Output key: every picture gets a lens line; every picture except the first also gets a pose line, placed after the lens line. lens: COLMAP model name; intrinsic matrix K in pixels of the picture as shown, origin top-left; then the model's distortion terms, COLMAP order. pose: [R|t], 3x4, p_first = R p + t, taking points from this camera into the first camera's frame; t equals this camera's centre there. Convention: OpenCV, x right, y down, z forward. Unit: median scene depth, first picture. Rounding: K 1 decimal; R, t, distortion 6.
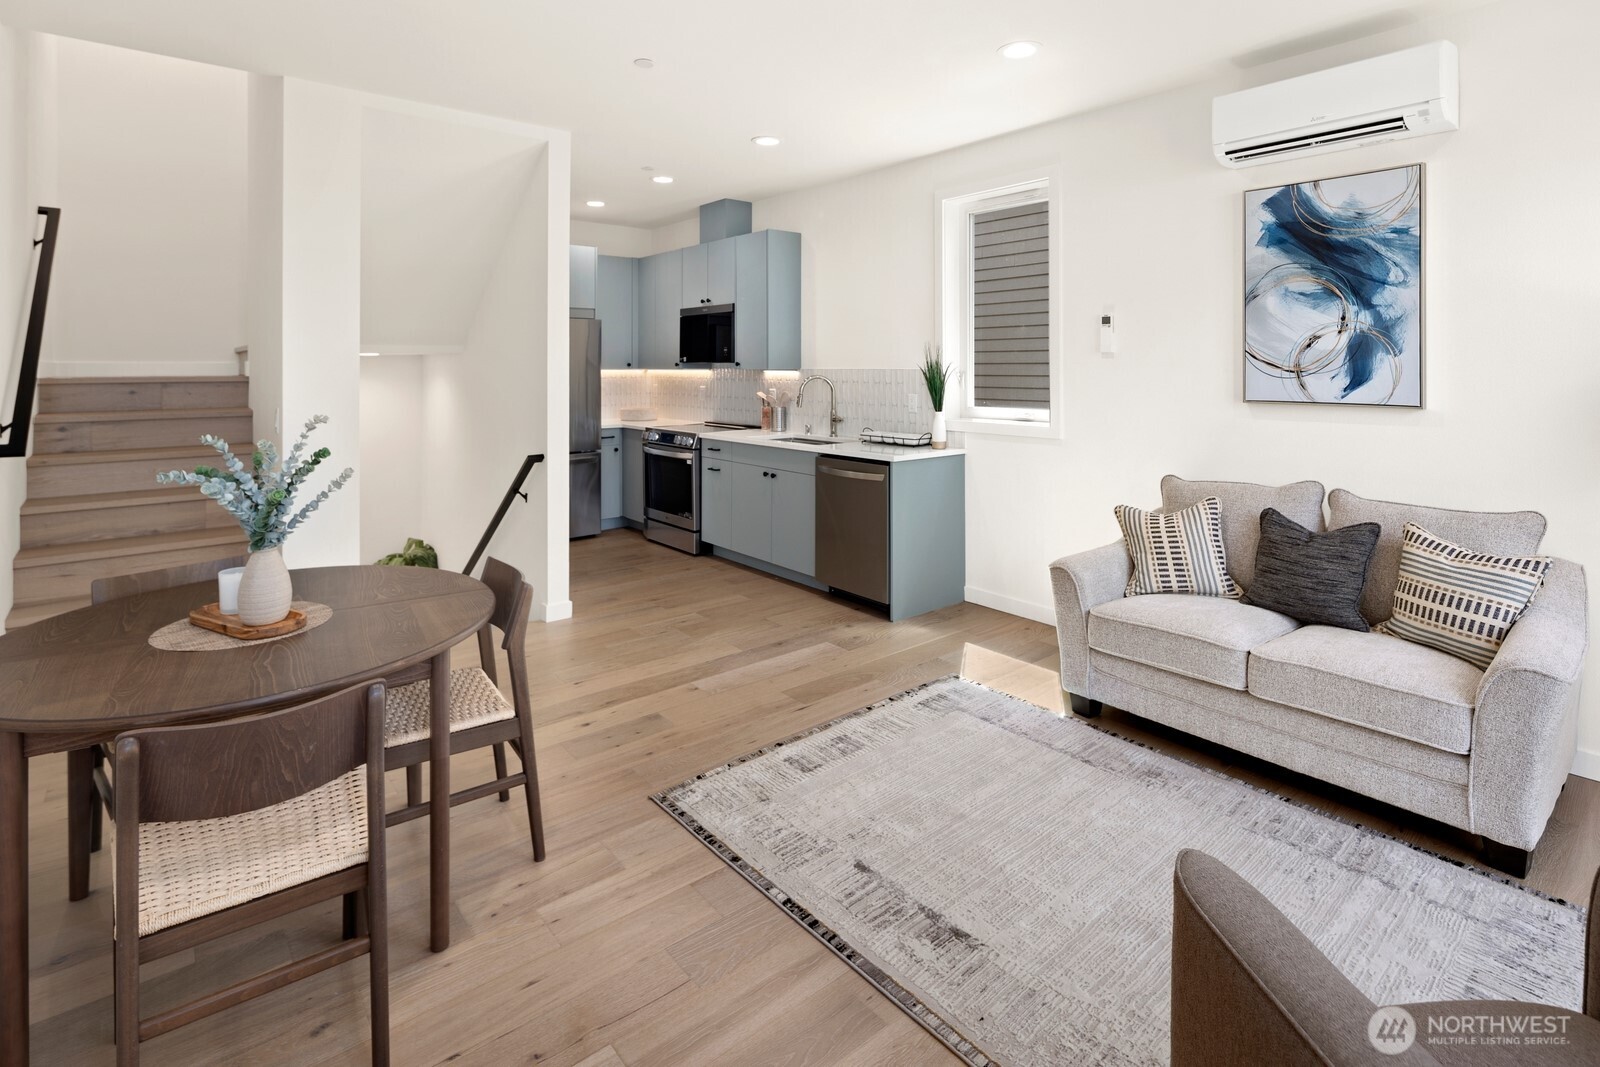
lens RADIAL K [[788.1, 0, 793.4], [0, 788.1, 362.7], [0, 0, 1]] dist [0.003305, 0.000077]
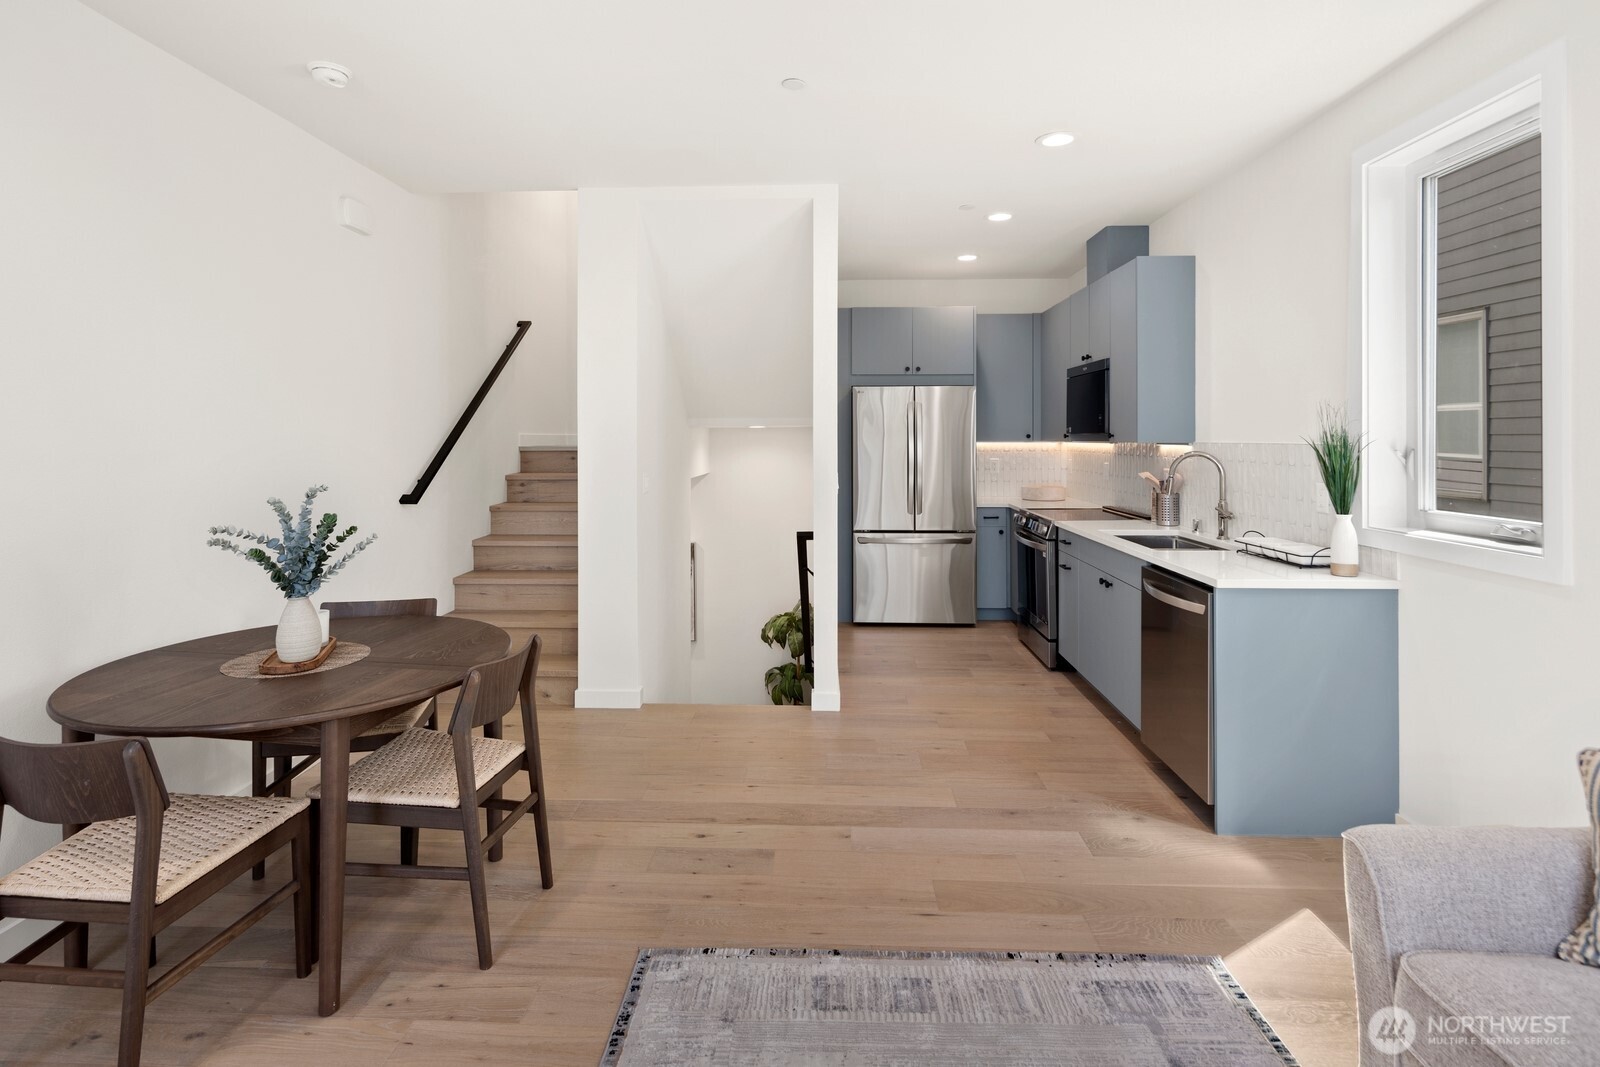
lens RADIAL K [[789.2, 0, 796.1], [0, 789.2, 435.8], [0, 0, 1]] dist [0.002914, -0.000779]
pose [[0.744849, -0.000395, -0.667233, 0.302404], [0.003130, 0.999991, 0.002902, -0.001666], [0.667226, -0.004250, 0.744843, 0.286595]]
